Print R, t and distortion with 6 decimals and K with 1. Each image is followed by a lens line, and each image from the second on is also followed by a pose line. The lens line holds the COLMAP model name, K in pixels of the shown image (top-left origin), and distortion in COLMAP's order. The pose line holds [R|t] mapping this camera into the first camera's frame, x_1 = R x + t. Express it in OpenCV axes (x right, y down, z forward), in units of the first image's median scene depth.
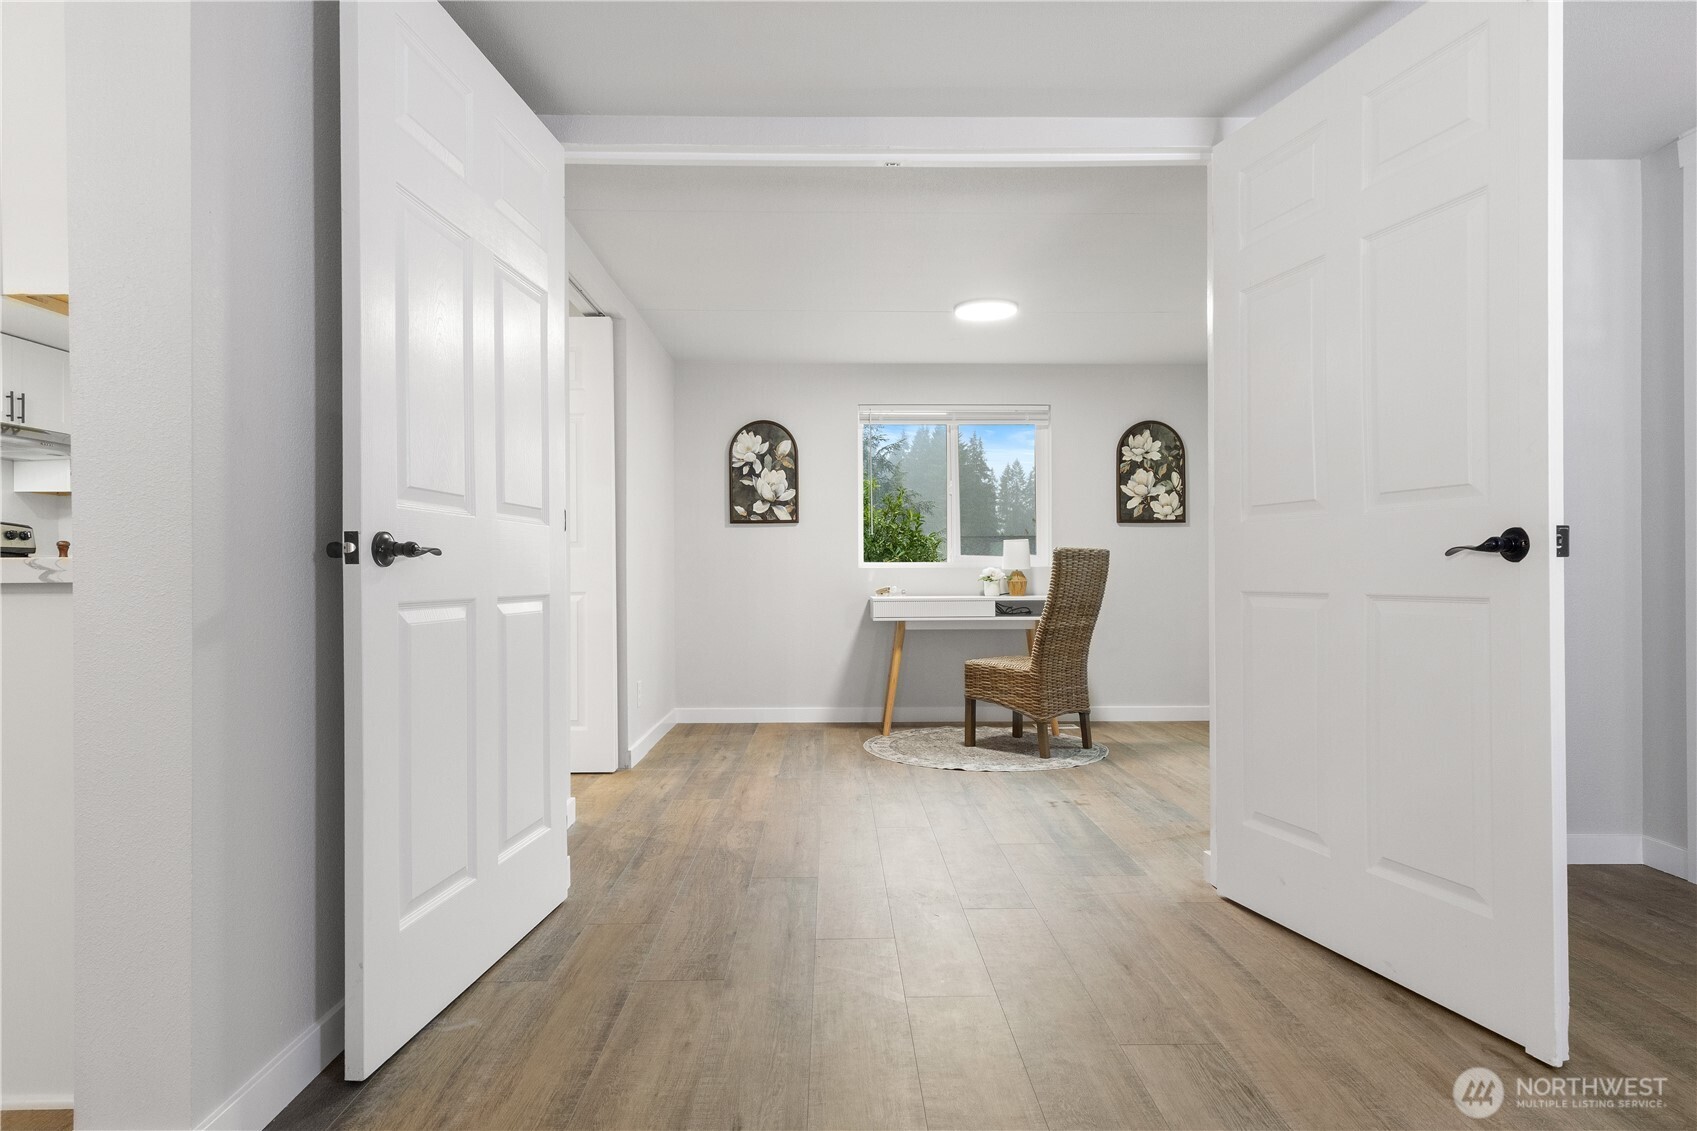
lens RADIAL K [[939.8, 0, 848.5], [0, 939.8, 565.5], [0, 0, 1]] dist [0.013897, -0.000119]
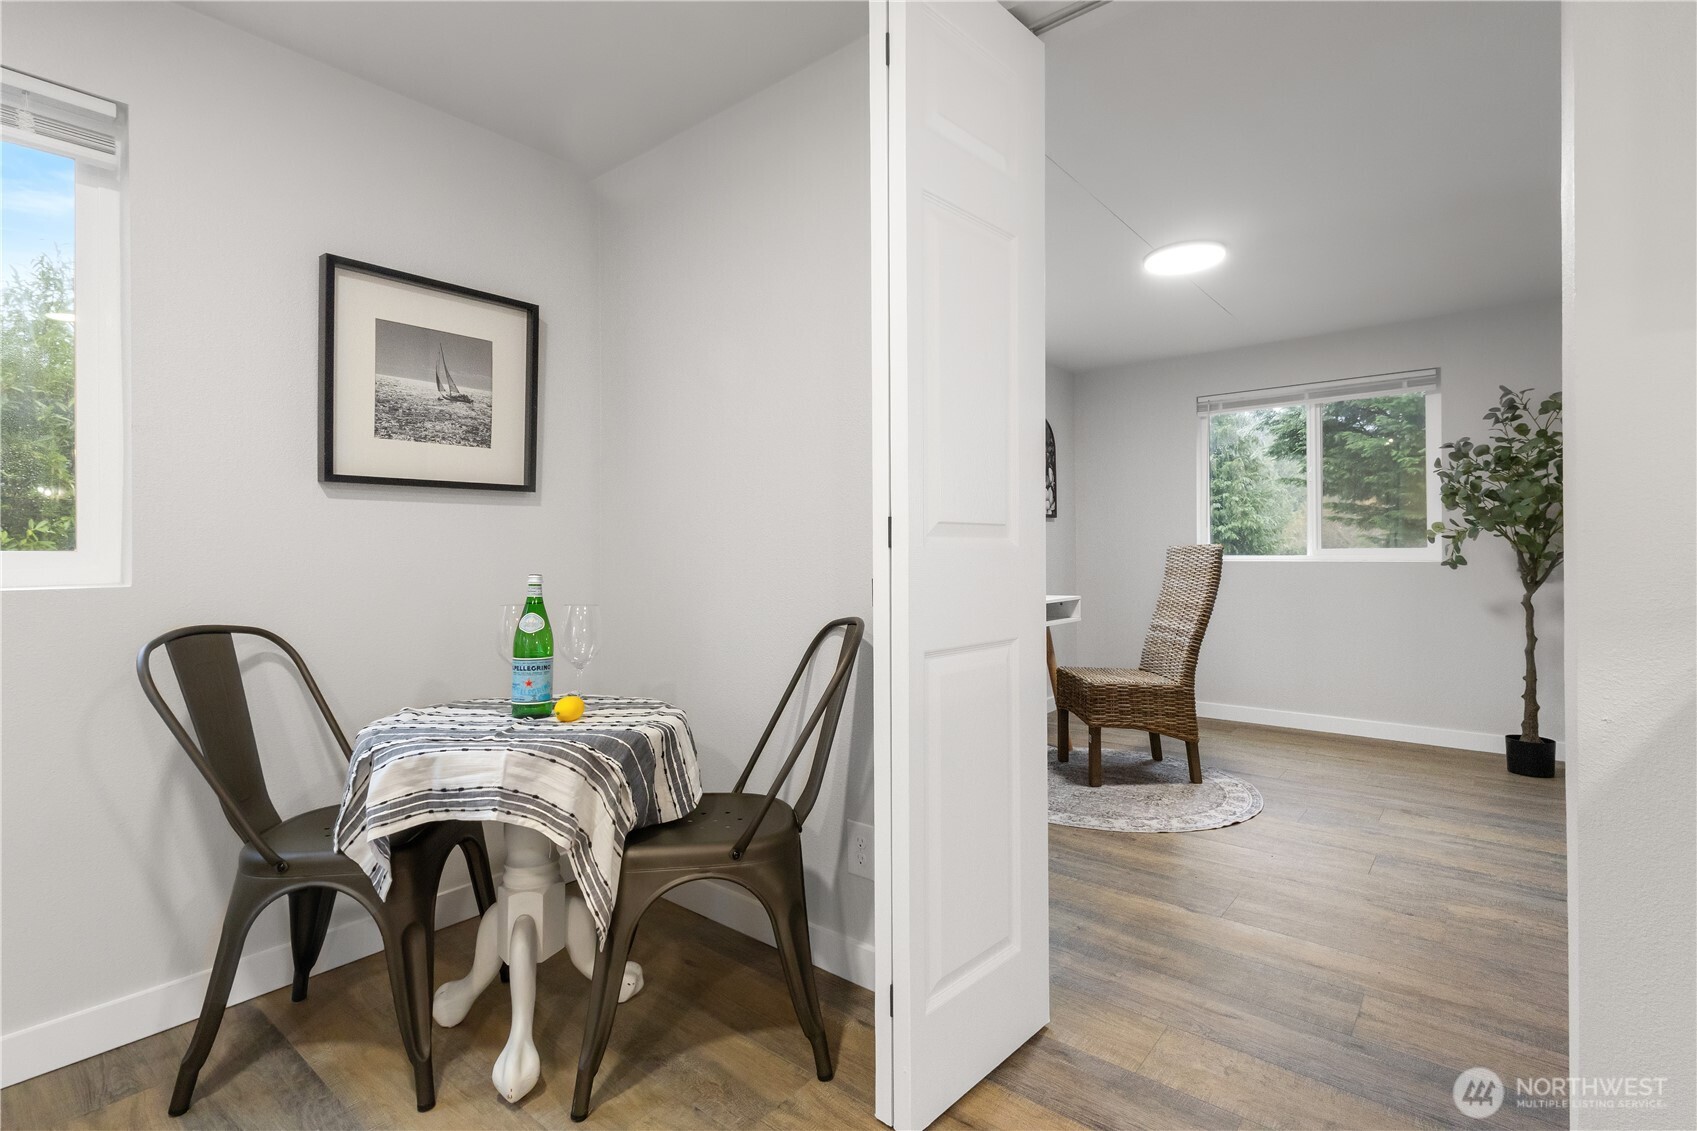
lens RADIAL K [[813.1, 0, 870.3], [0, 813.1, 546.2], [0, 0, 1]] dist [0.002273, 0.000994]
pose [[0.643719, 0.006541, 0.765234, -0.468095], [-0.007695, 0.999968, -0.002075, -0.011366], [-0.765223, -0.004553, 0.643749, 0.601680]]
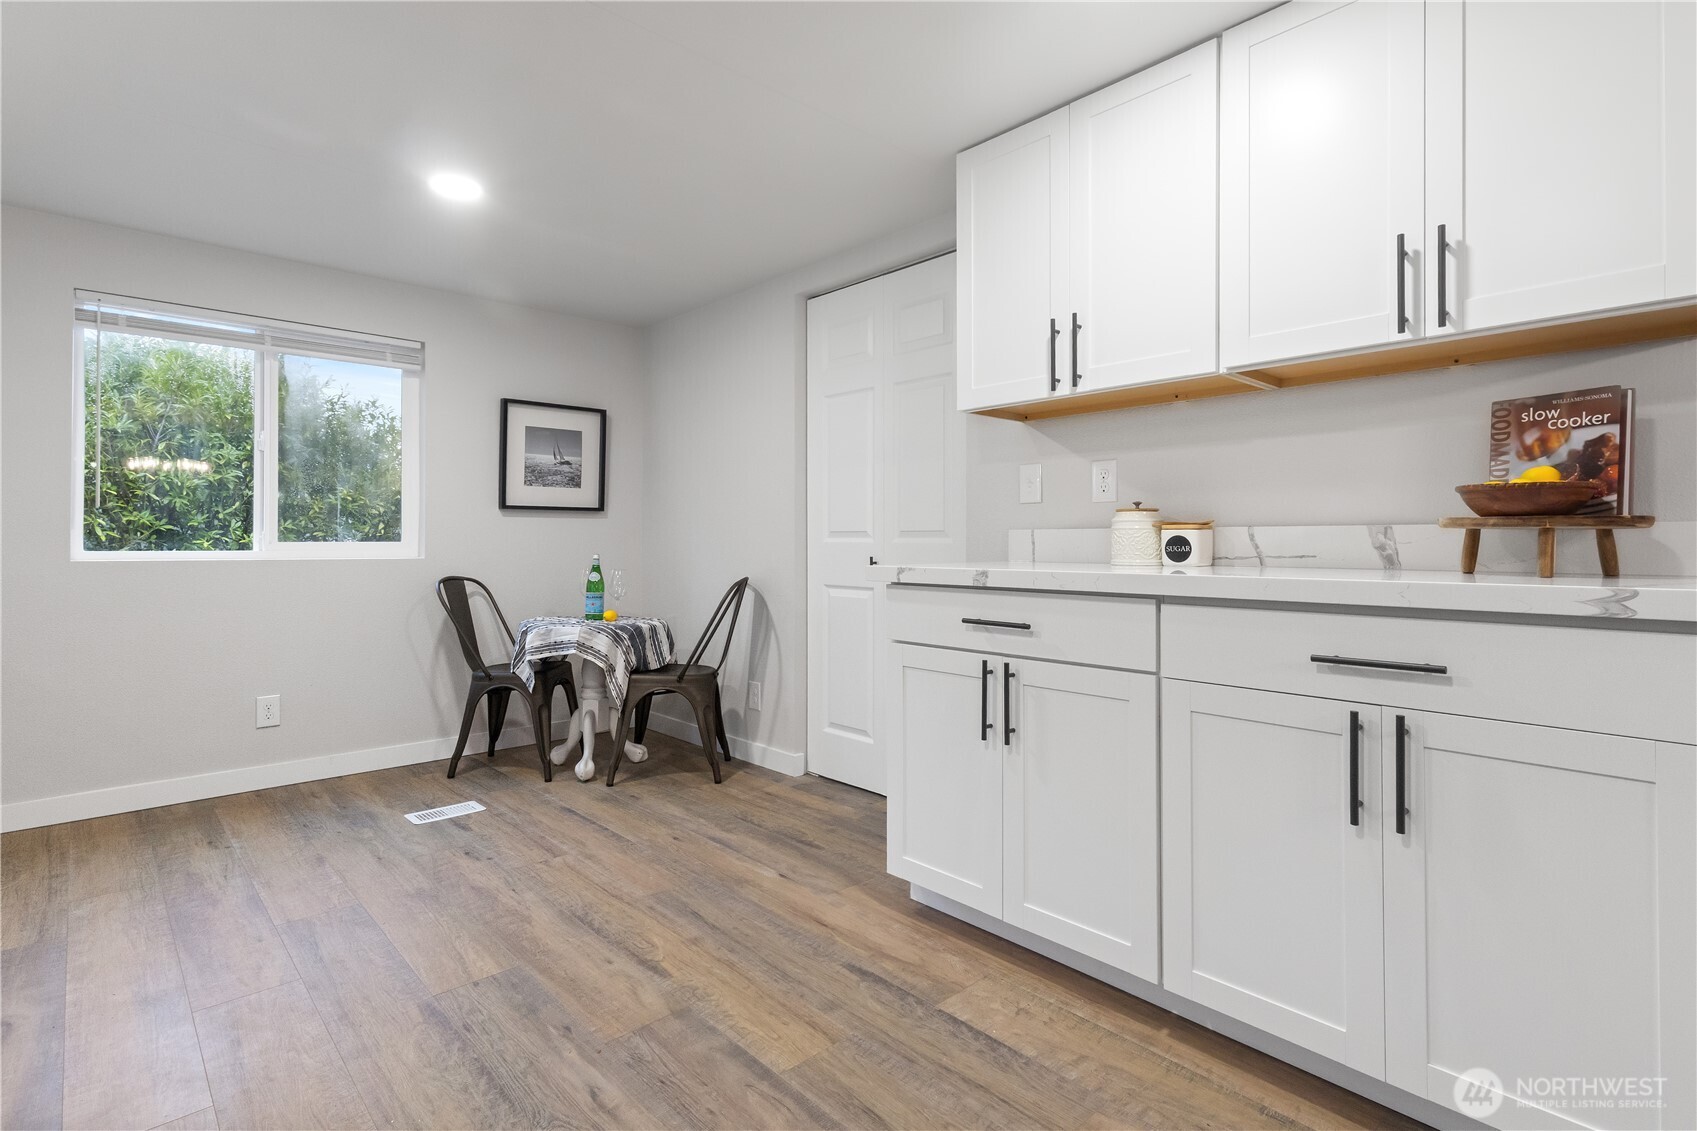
lens RADIAL K [[812.6, 0, 850.0], [0, 812.6, 538.4], [0, 0, 1]] dist [0.001273, 0.000256]
pose [[0.744163, 0.012425, 0.667883, -0.597078], [-0.013123, 0.999906, -0.003981, -0.013201], [-0.667869, -0.005802, 0.744256, 0.279631]]
